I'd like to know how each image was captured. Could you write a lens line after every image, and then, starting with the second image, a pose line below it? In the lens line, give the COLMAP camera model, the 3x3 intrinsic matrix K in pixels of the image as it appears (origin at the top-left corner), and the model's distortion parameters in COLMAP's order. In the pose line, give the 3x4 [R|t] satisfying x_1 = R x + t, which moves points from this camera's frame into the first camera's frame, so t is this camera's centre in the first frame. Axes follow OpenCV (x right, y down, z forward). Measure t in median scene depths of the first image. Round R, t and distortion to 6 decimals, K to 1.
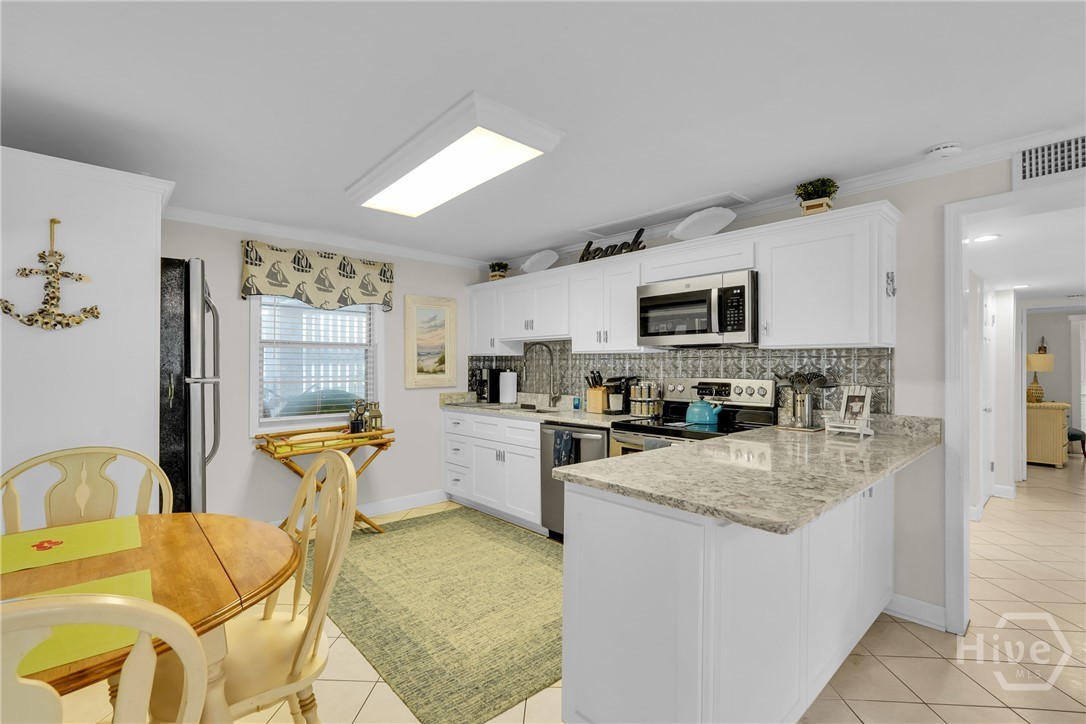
lens RADIAL K [[488.1, 0, 531.6], [0, 488.1, 363.7], [0, 0, 1]] dist [0.000698, 0.002975]
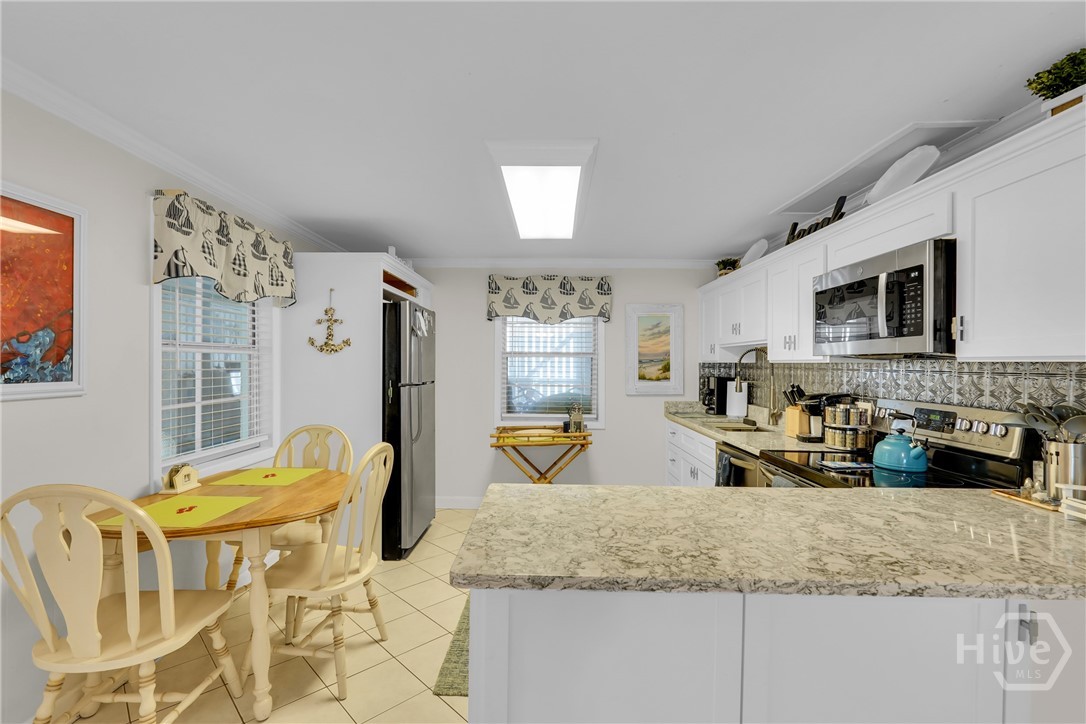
lens RADIAL K [[488.1, 0, 537.1], [0, 488.1, 370.9], [0, 0, 1]] dist [0.000698, 0.002975]
pose [[0.732666, 0.013859, -0.680447, 0.387432], [-0.001629, 0.999825, 0.018610, -0.023484], [0.680587, -0.012527, 0.732561, 0.134779]]
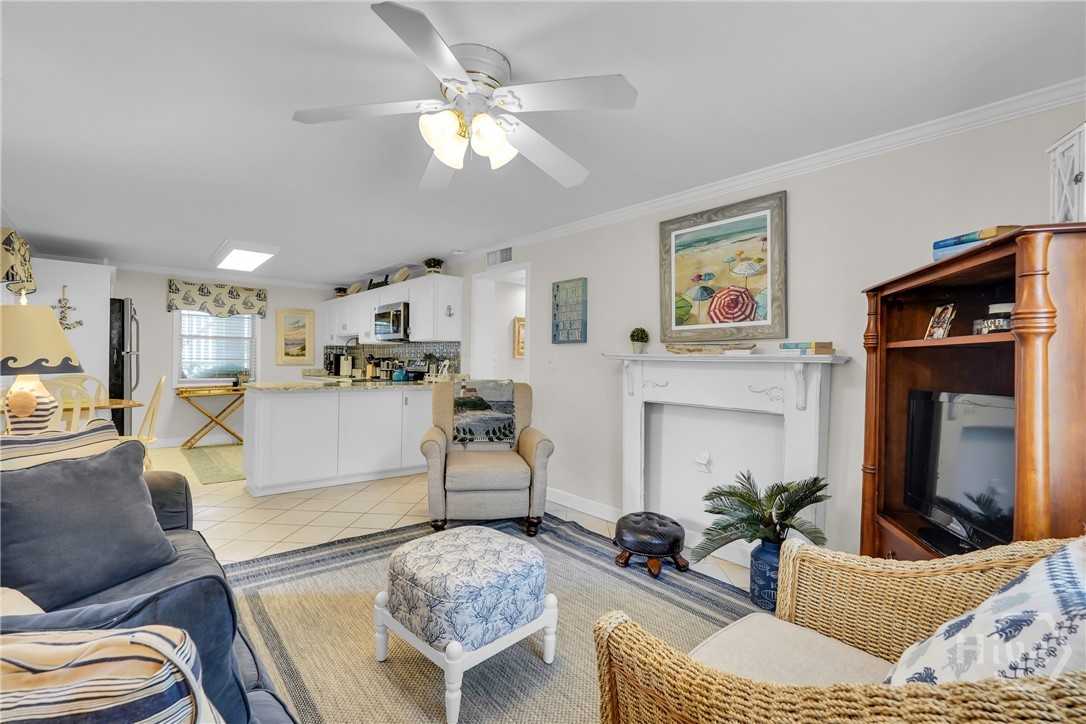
lens RADIAL K [[488.1, 0, 526.8], [0, 488.1, 362.7], [0, 0, 1]] dist [0.000698, 0.002975]
pose [[0.999696, 0.010469, -0.022329, 0.771679], [-0.010310, 0.999921, 0.007241, 0.028229], [0.022403, -0.007009, 0.999724, -0.773301]]
